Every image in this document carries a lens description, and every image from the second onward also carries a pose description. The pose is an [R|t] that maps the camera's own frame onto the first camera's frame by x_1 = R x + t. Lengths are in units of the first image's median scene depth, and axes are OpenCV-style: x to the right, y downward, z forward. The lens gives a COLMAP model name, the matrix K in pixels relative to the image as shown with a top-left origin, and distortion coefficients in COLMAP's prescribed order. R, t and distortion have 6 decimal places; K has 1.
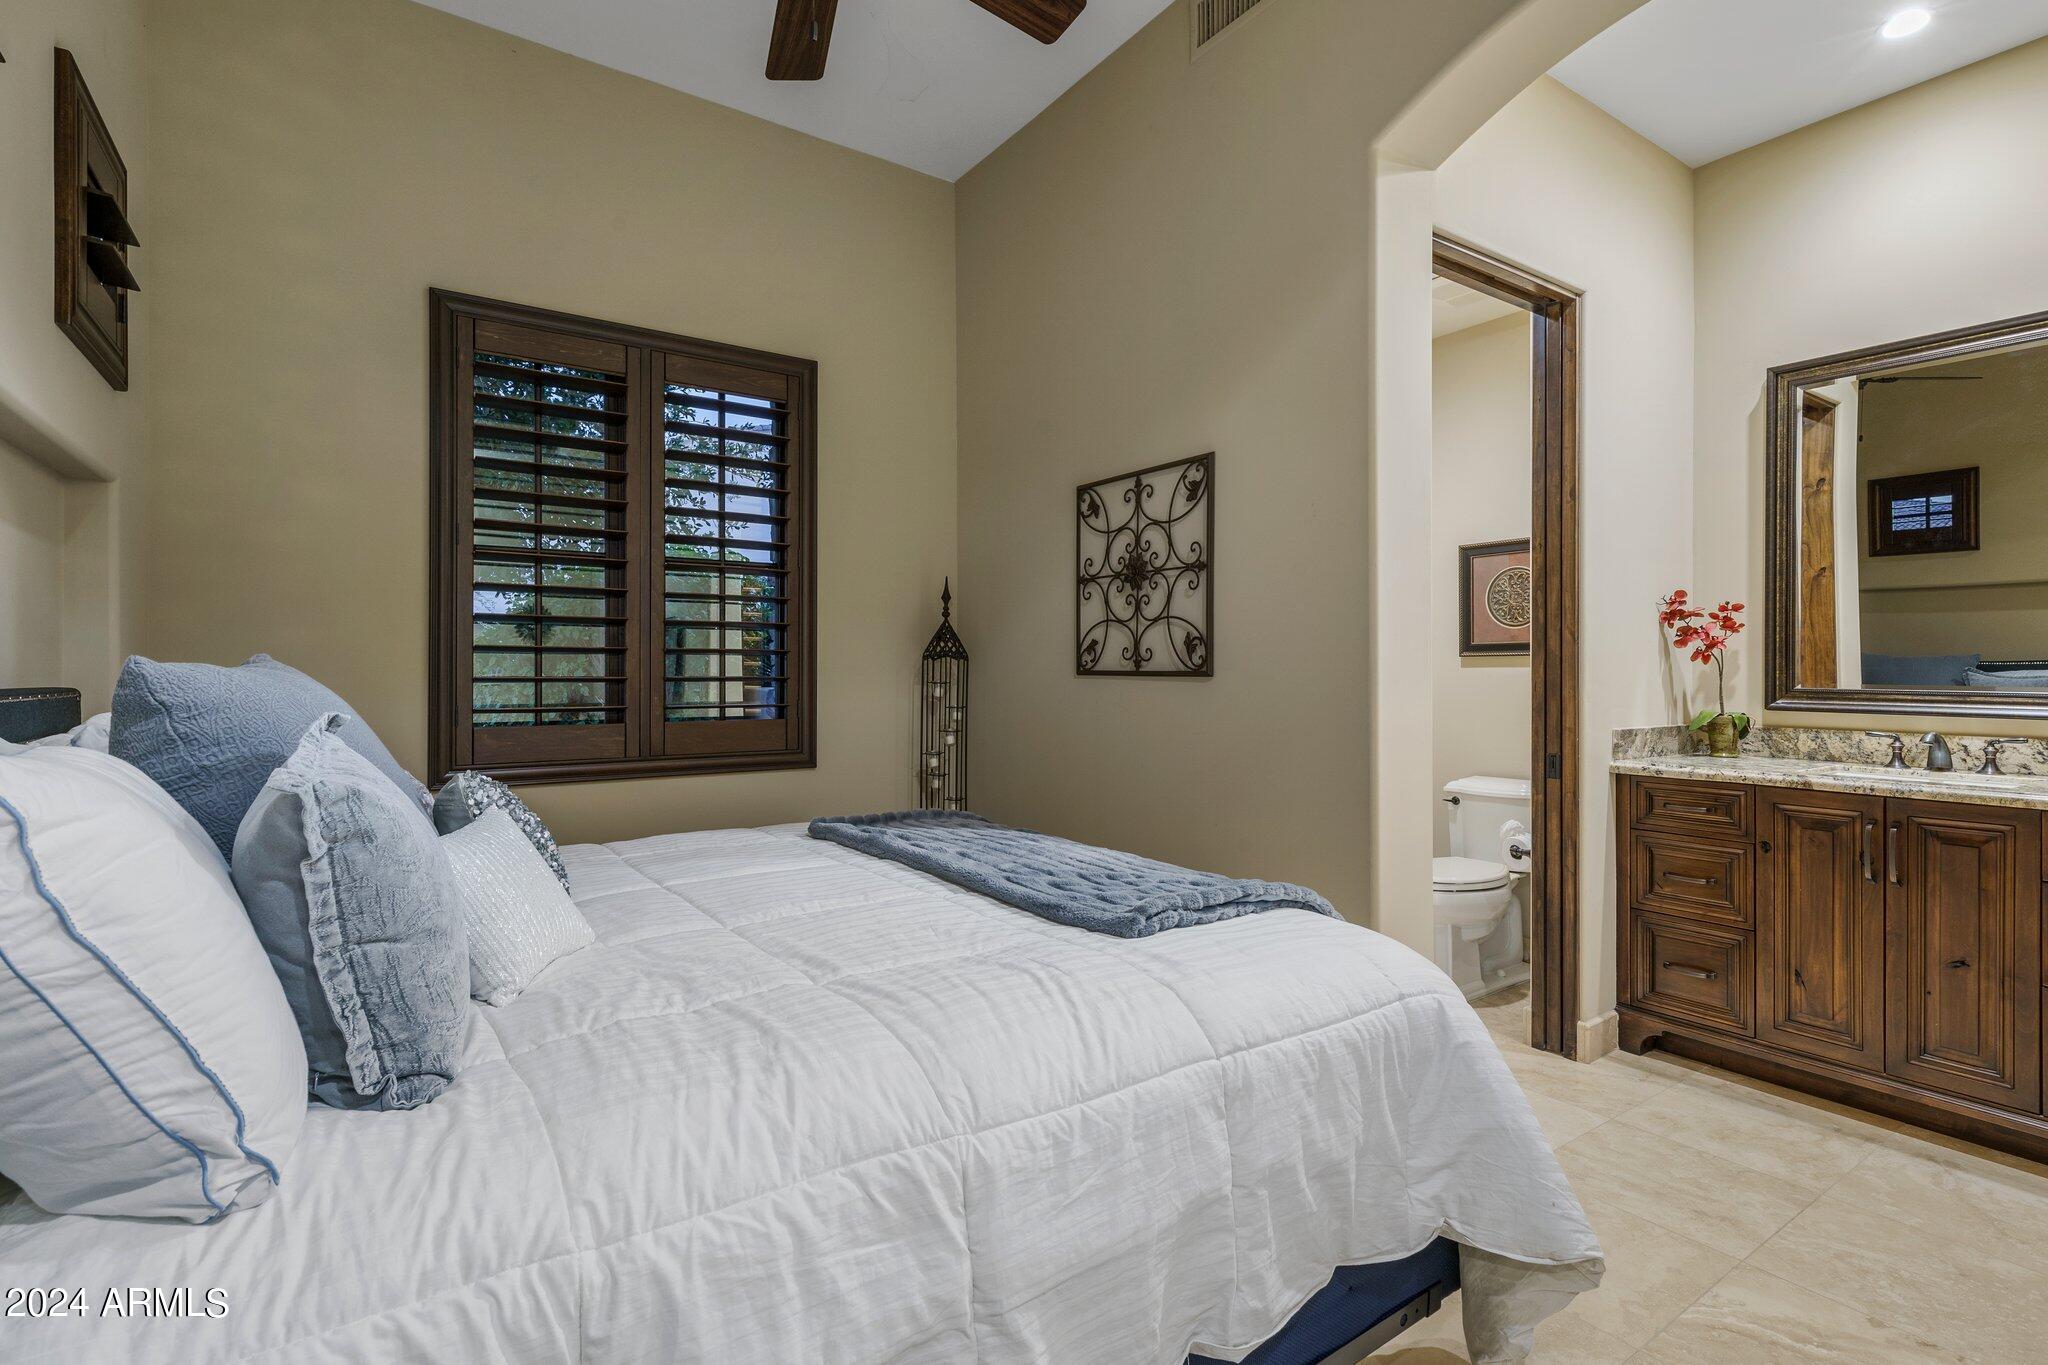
lens RADIAL K [[974.4, 0, 1019.1], [0, 974.4, 681.5], [0, 0, 1]] dist [0.007413, -0.000577]
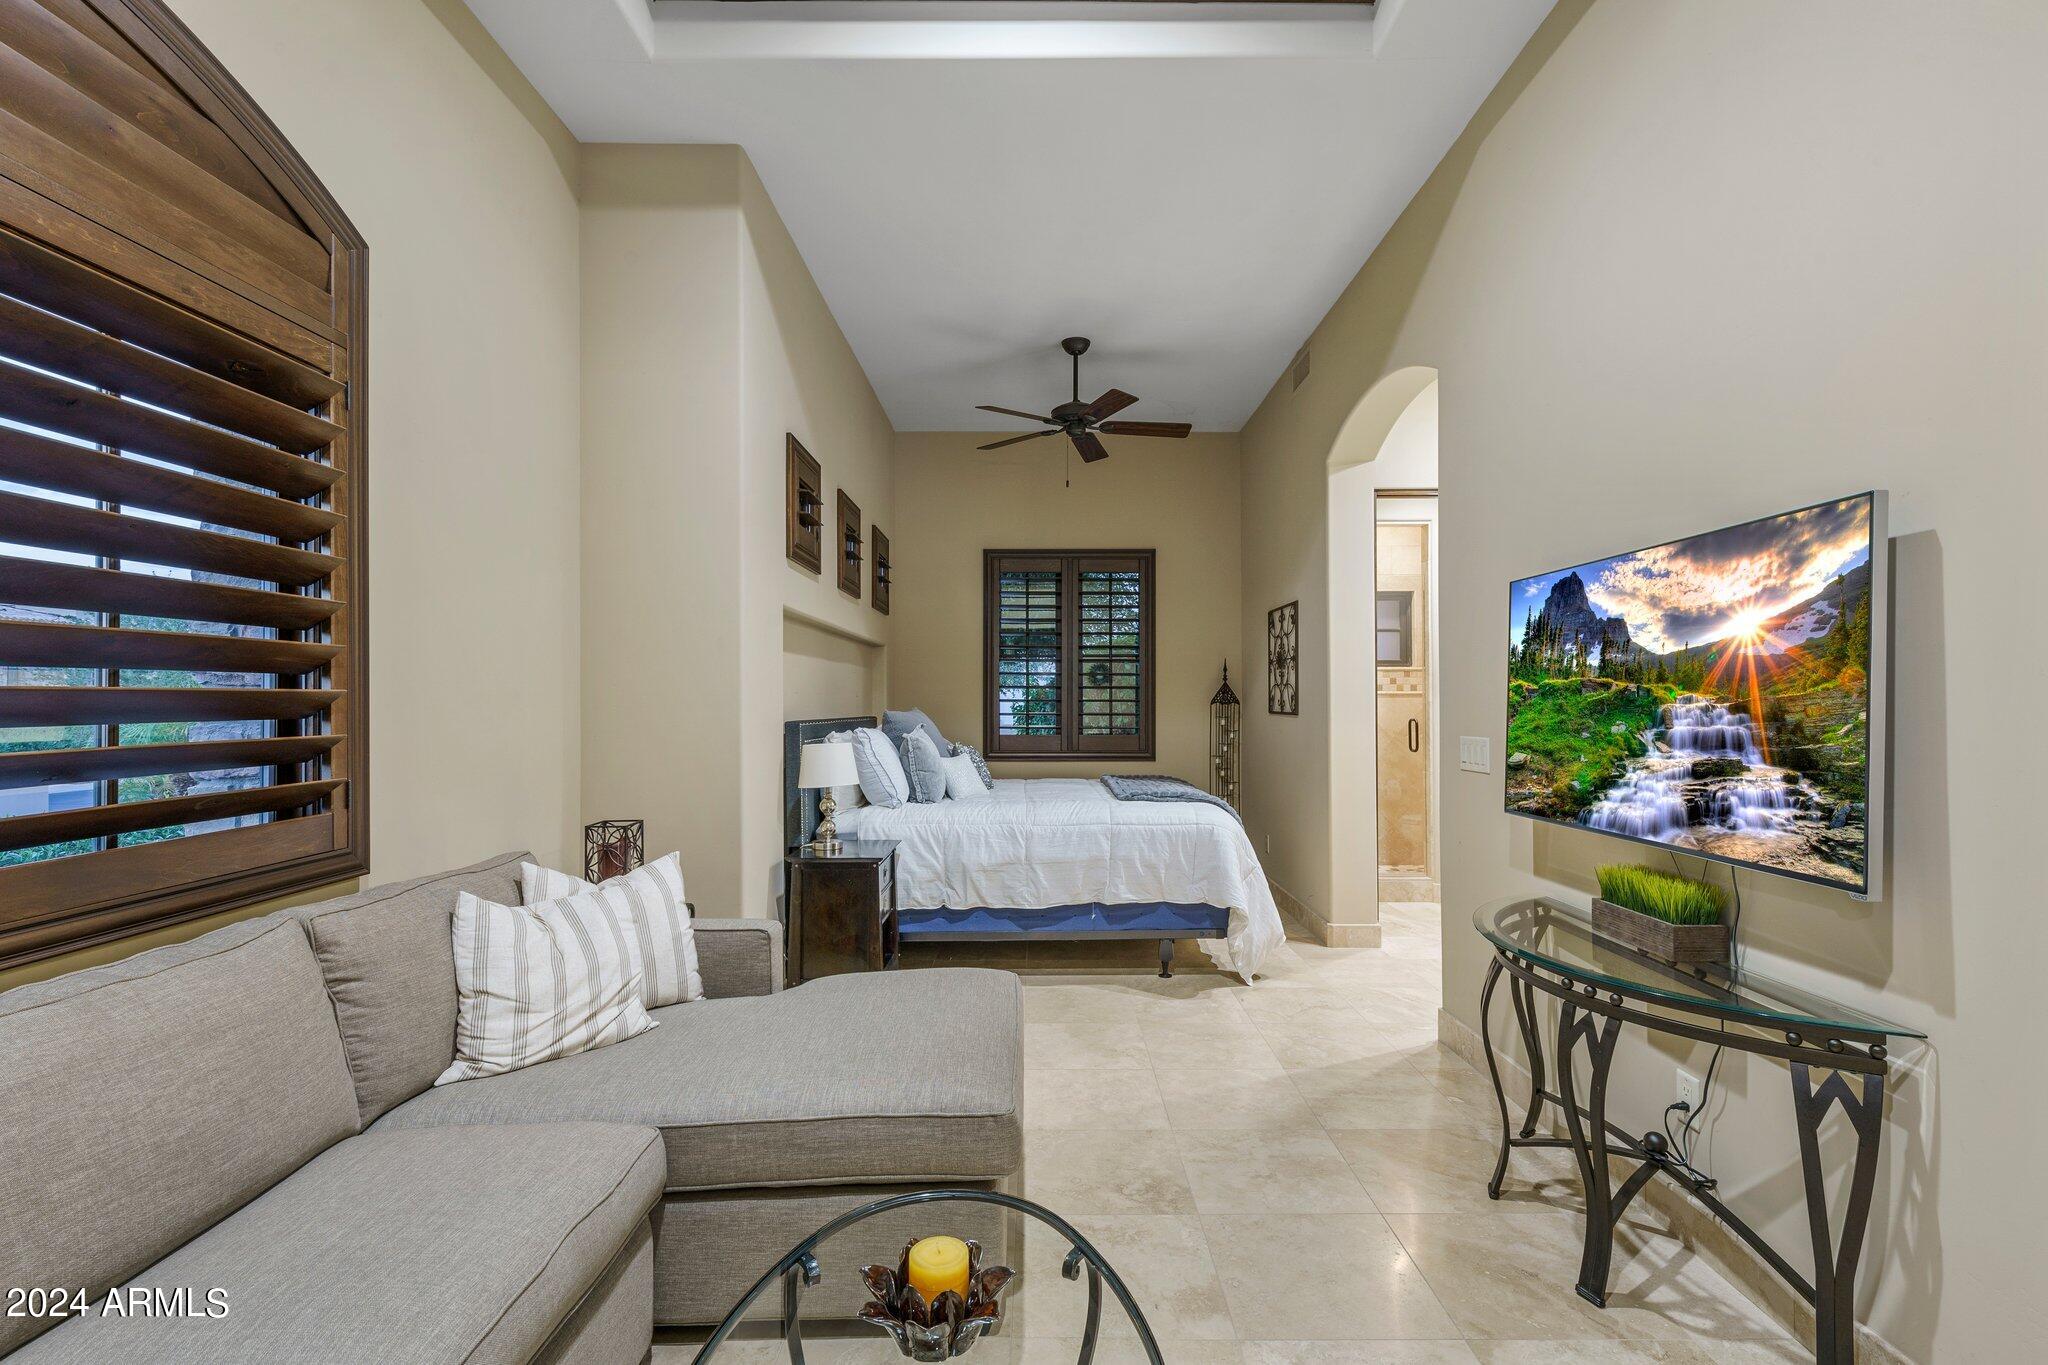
lens RADIAL K [[974.4, 0, 1030.8], [0, 974.4, 694.8], [0, 0, 1]] dist [0.007413, -0.000577]
pose [[0.823835, -0.002567, -0.566824, 0.854987], [-0.006815, 0.999873, -0.014432, -0.013914], [0.566789, 0.015753, 0.823712, -0.904311]]
